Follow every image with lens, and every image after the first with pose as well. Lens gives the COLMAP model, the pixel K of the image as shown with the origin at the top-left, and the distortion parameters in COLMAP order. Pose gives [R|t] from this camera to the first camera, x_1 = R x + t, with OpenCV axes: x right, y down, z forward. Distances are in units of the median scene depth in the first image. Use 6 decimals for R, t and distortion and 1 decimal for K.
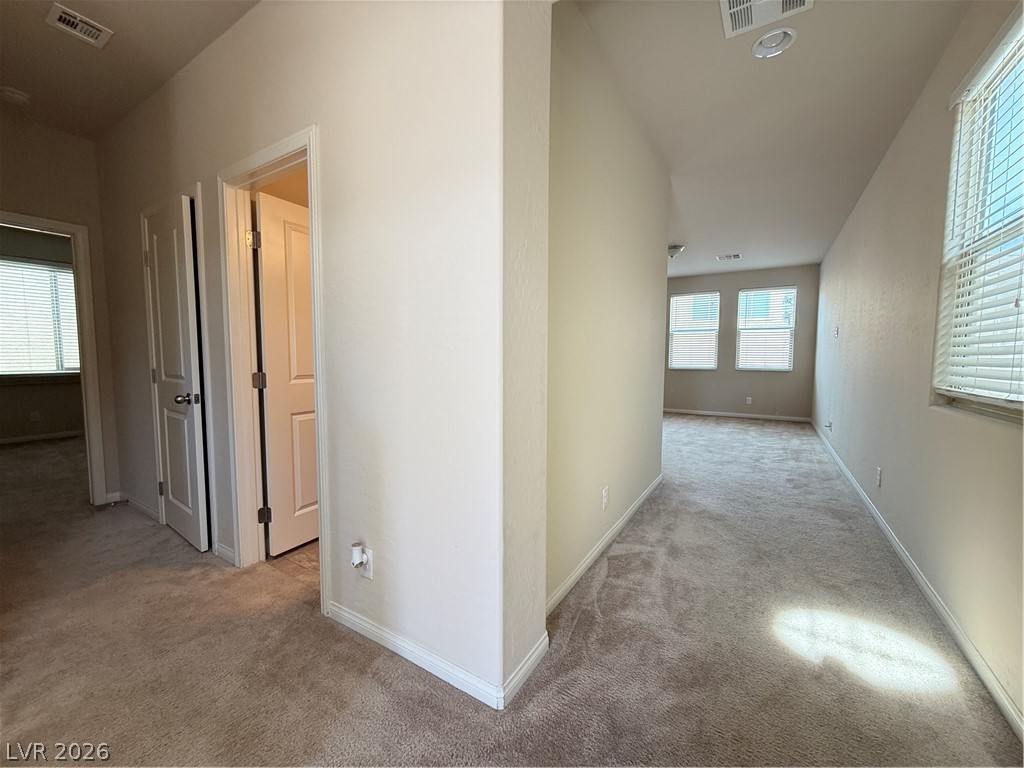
lens RADIAL K [[410.1, 0, 512.0], [0, 410.1, 384.0], [0, 0, 1]] dist [0.000025, 0.000359]
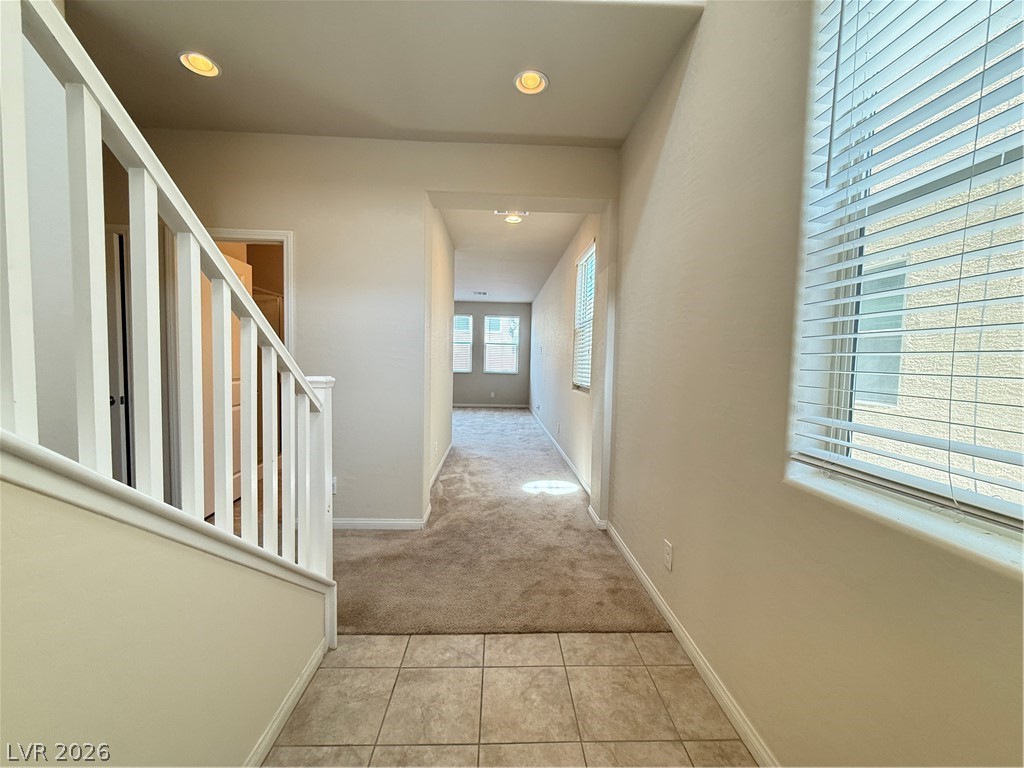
lens RADIAL K [[410.1, 0, 512.0], [0, 410.1, 384.0], [0, 0, 1]] dist [0.000025, 0.000359]
pose [[0.828123, -0.016939, 0.560290, -0.289910], [0.019623, 0.999807, 0.001222, 0.006320], [-0.560203, 0.009983, 0.828295, -0.376677]]
